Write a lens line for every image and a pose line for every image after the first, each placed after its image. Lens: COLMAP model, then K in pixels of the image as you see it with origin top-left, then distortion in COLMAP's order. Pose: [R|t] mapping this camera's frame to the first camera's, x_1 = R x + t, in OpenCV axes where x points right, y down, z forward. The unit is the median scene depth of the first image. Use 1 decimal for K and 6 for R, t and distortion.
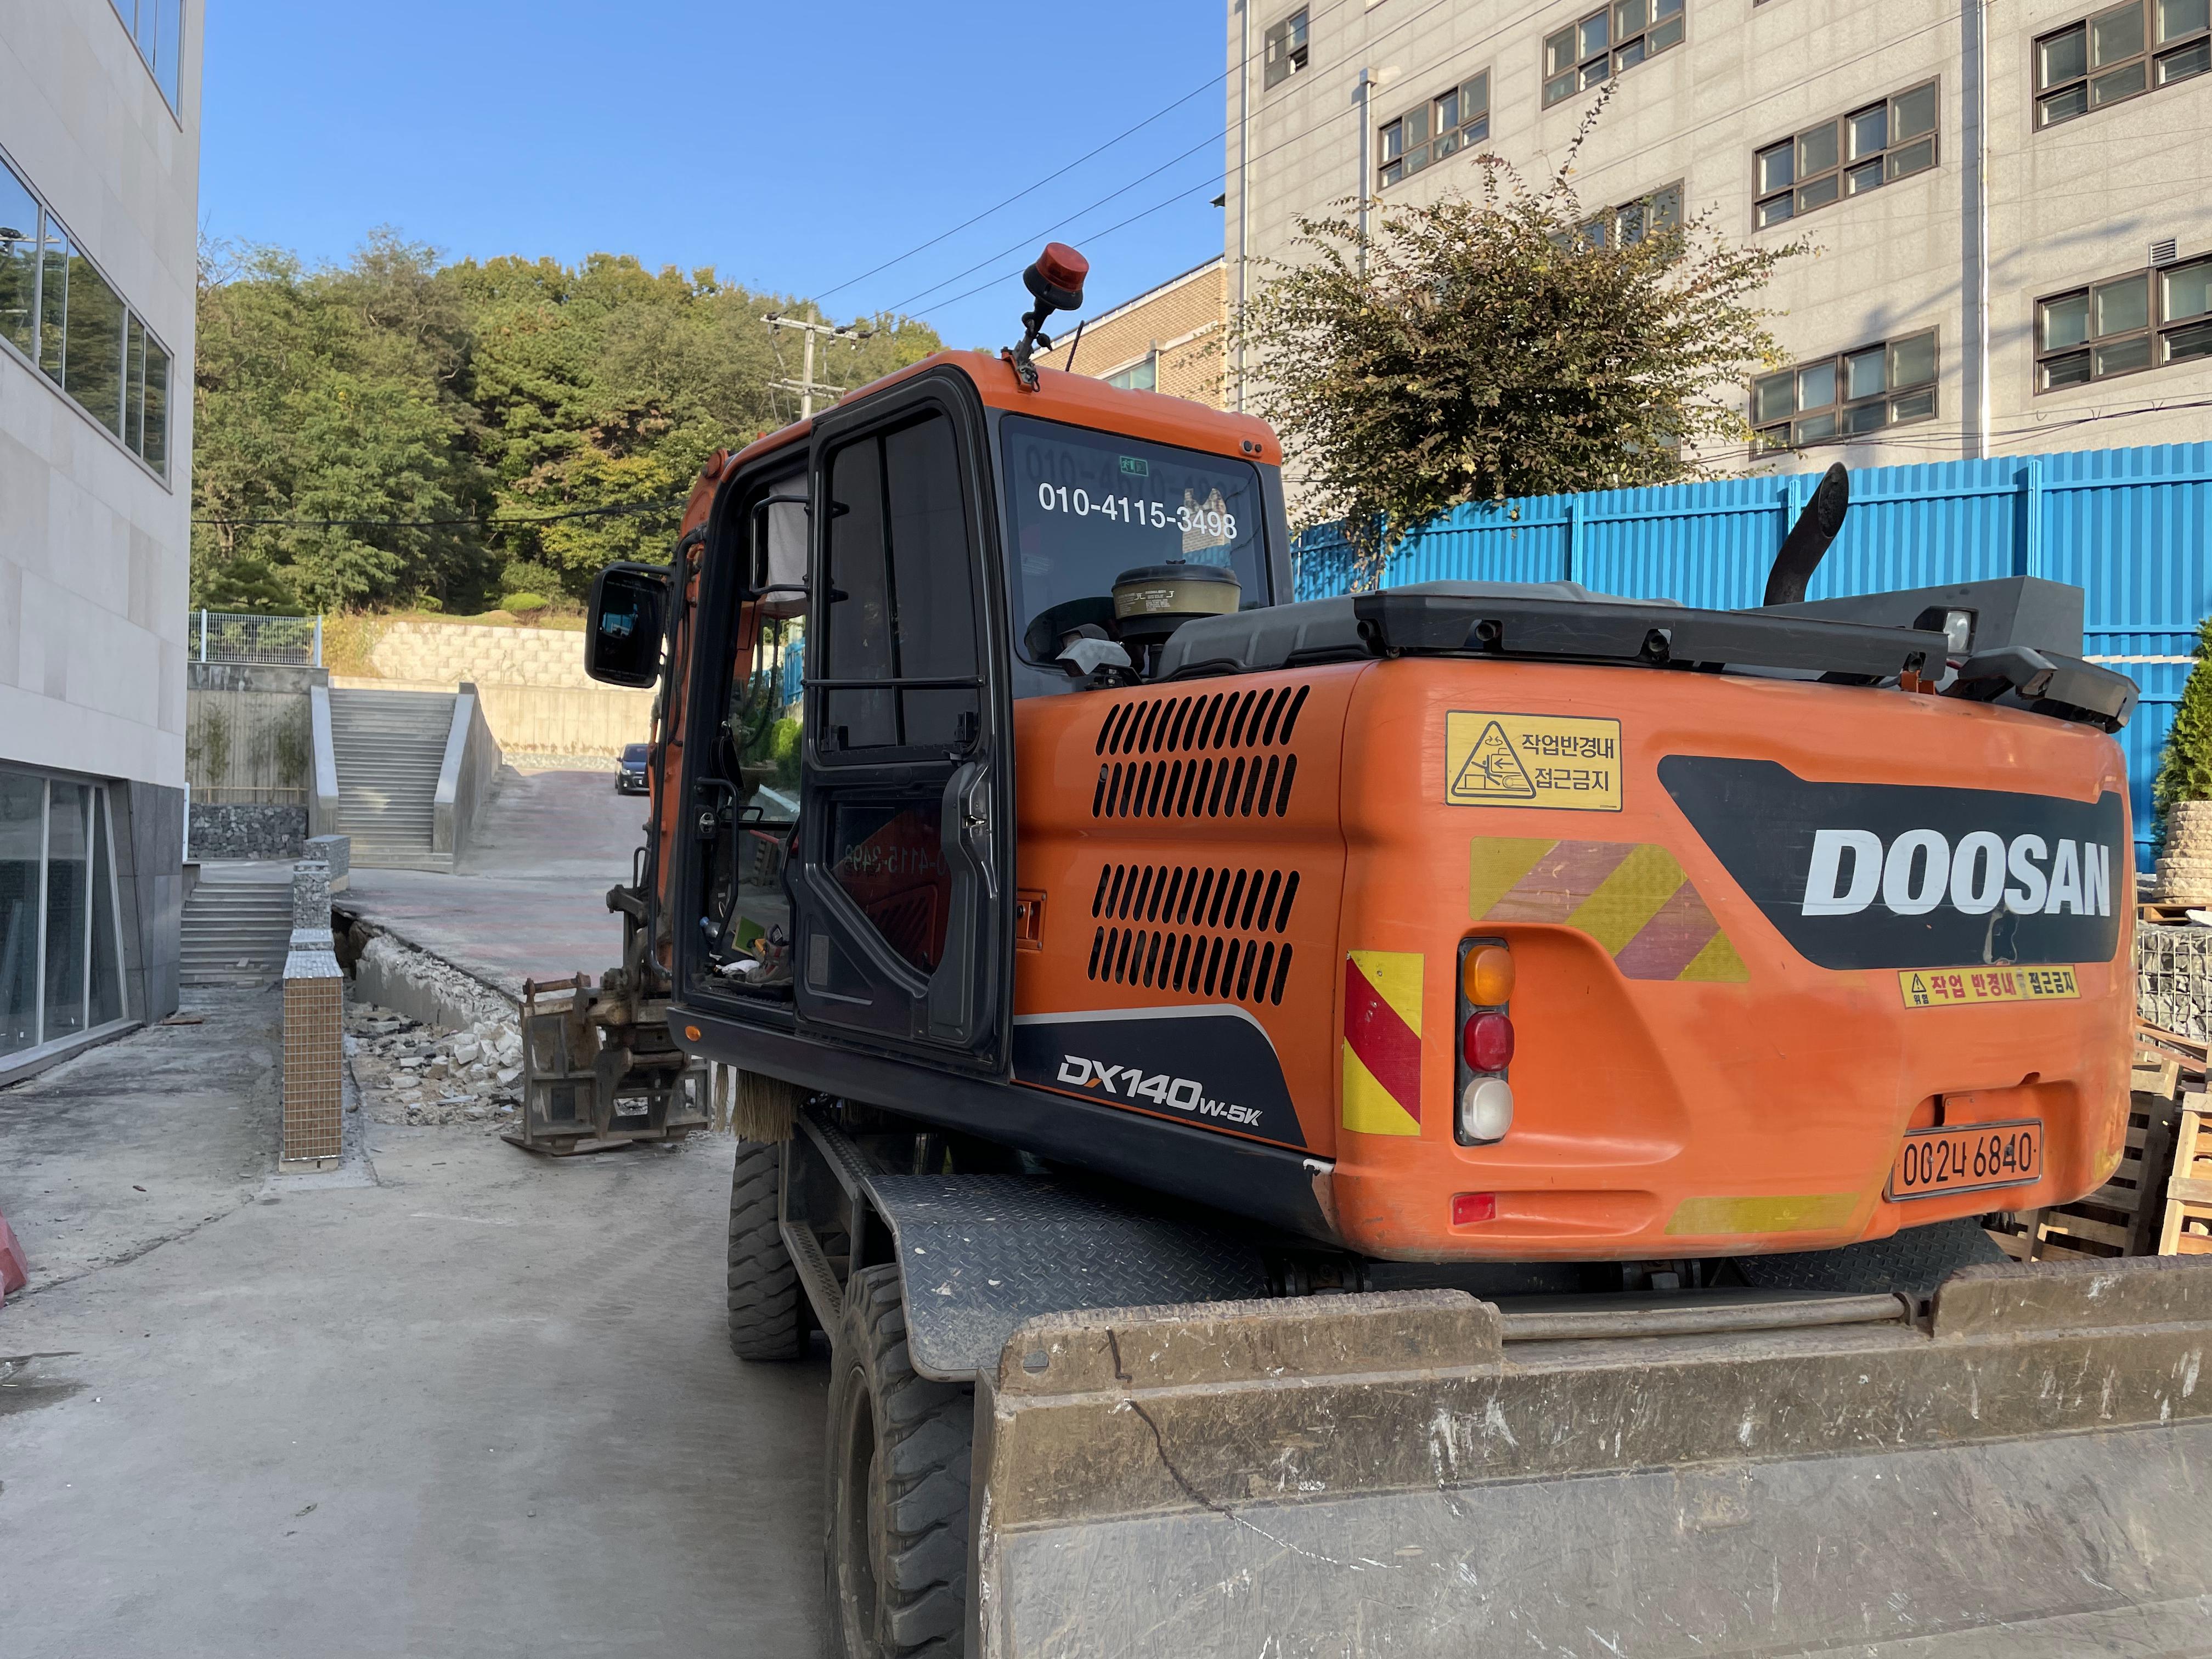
lens RADIAL K [[1665.3, 0, 1114.2], [0, 1665.3, 841.0], [0, 0, 1]] dist [0.088061, -0.111087]
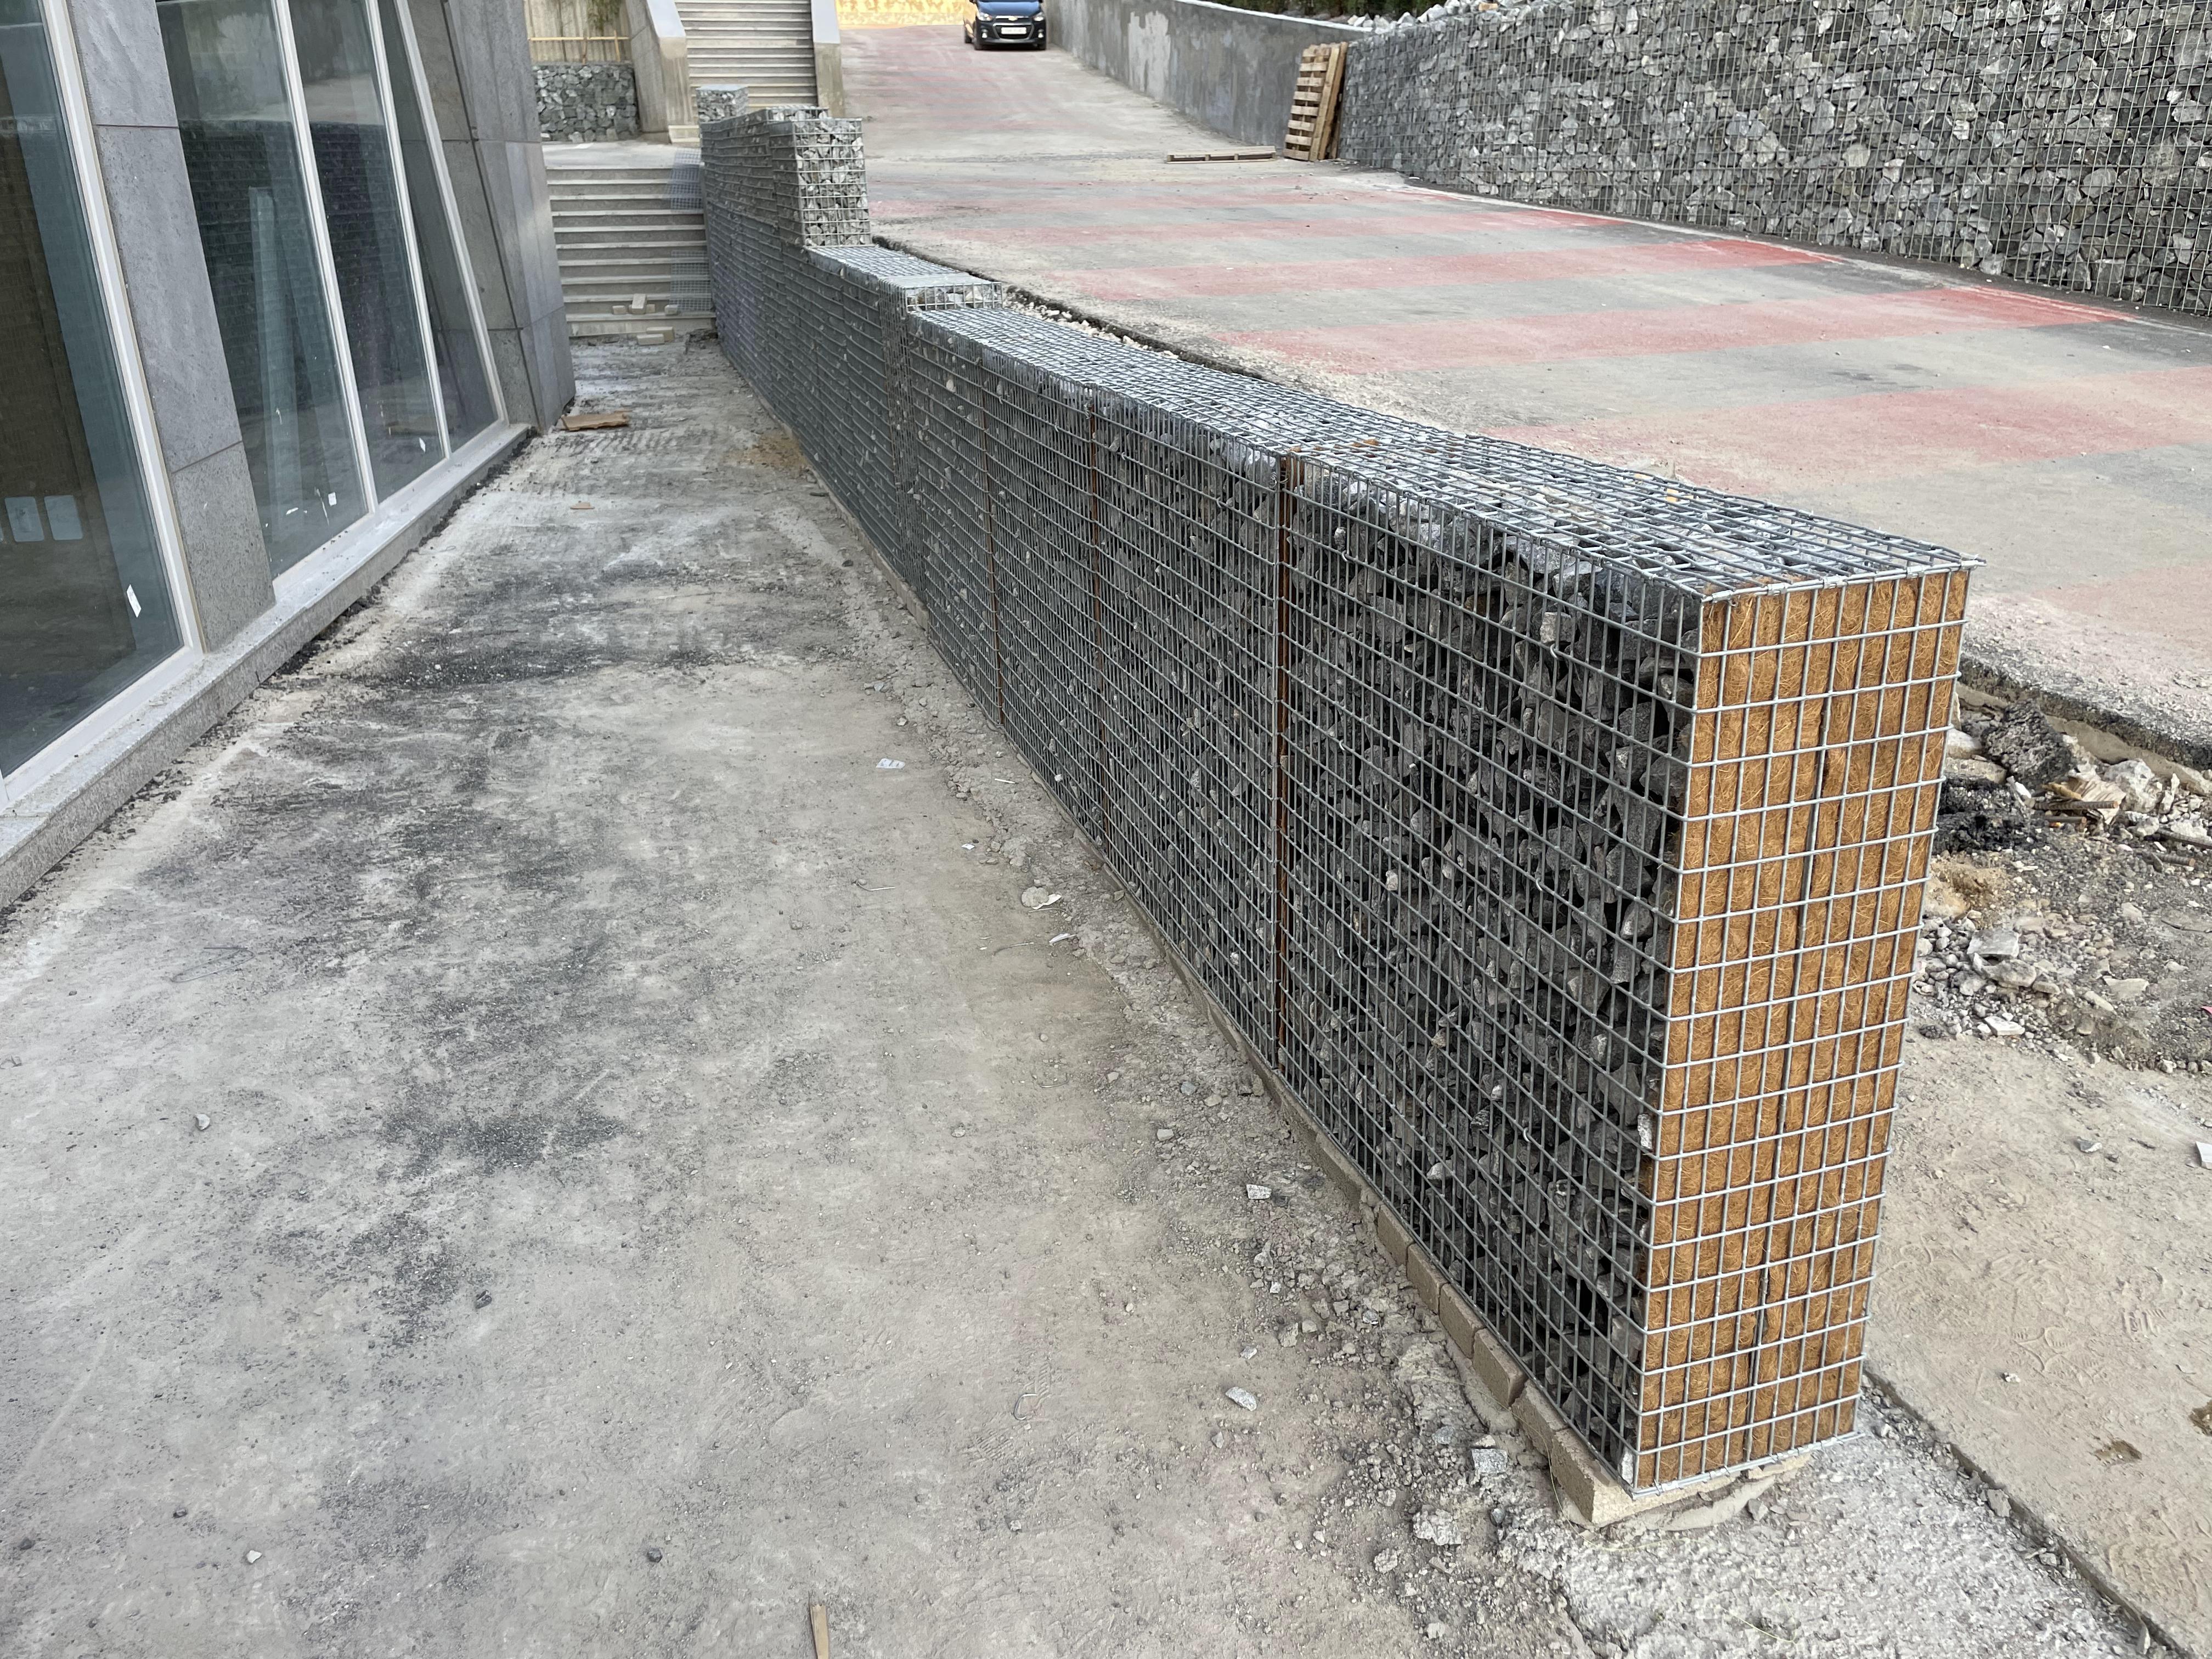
lens RADIAL K [[1665.3, 0, 1135.9], [0, 1665.3, 838.6], [0, 0, 1]] dist [0.088061, -0.111087]
pose [[0.988894, 0.030044, -0.145557, -0.242358], [0.029180, 0.921048, 0.388355, 0.017874], [0.145733, -0.388289, 0.909942, 0.390071]]
